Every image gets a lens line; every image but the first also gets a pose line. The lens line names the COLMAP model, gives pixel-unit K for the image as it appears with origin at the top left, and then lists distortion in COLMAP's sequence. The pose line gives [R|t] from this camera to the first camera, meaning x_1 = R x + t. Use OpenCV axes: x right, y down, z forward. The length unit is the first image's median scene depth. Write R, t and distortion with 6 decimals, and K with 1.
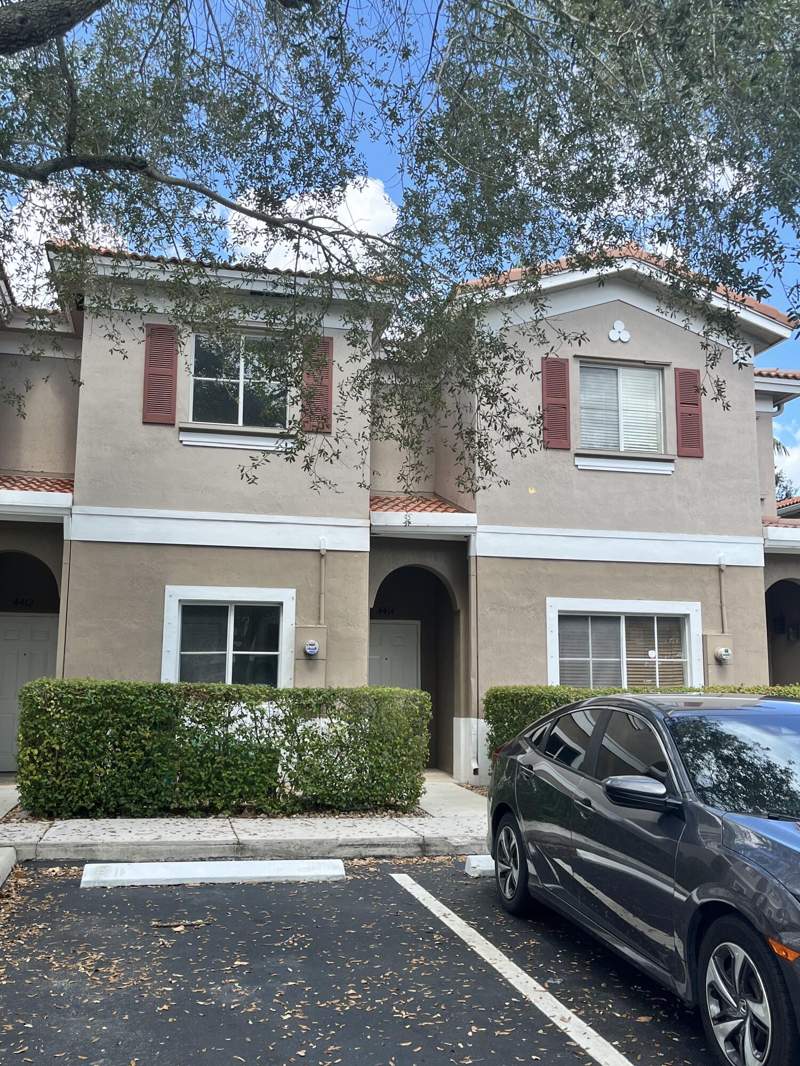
lens RADIAL K [[944.1, 0, 400.0], [0, 944.1, 533.0], [0, 0, 1]] dist [-0.003153, -0.004639]
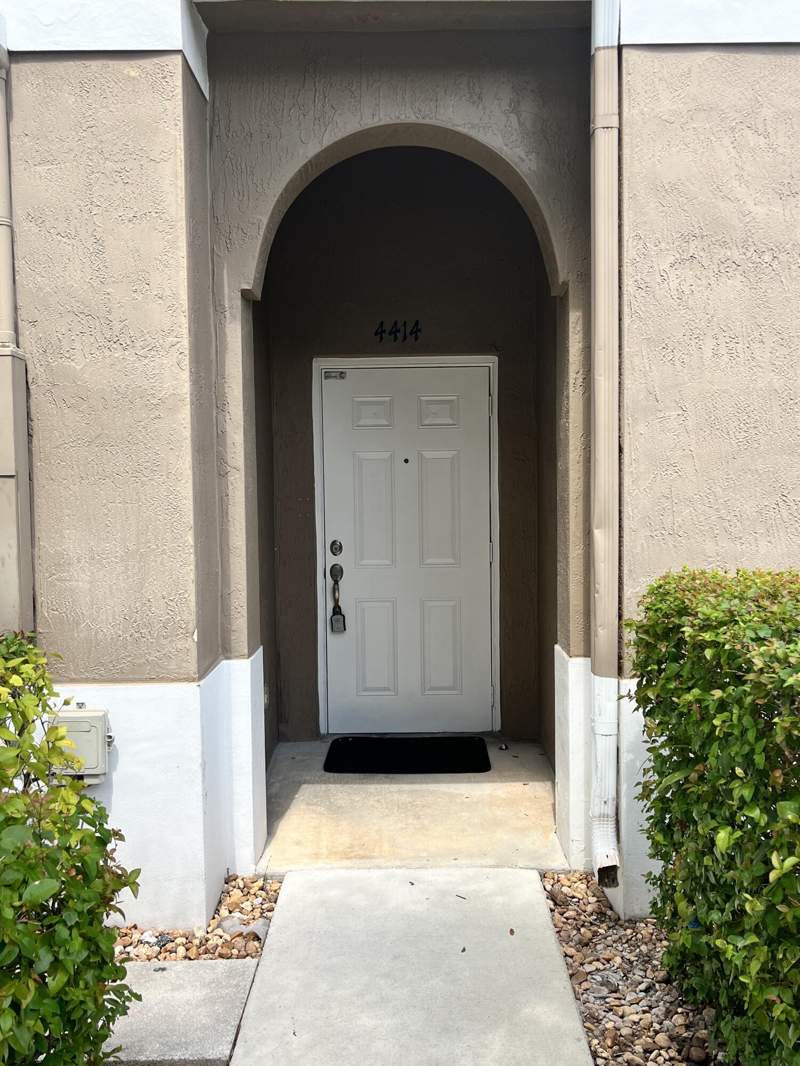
lens RADIAL K [[944.1, 0, 400.0], [0, 944.1, 533.0], [0, 0, 1]] dist [-0.003153, -0.004639]
pose [[0.980123, -0.004931, -0.198327, 0.073149], [0.050470, 0.972998, 0.225227, 0.089659], [0.191861, -0.230760, 0.953907, 0.724458]]
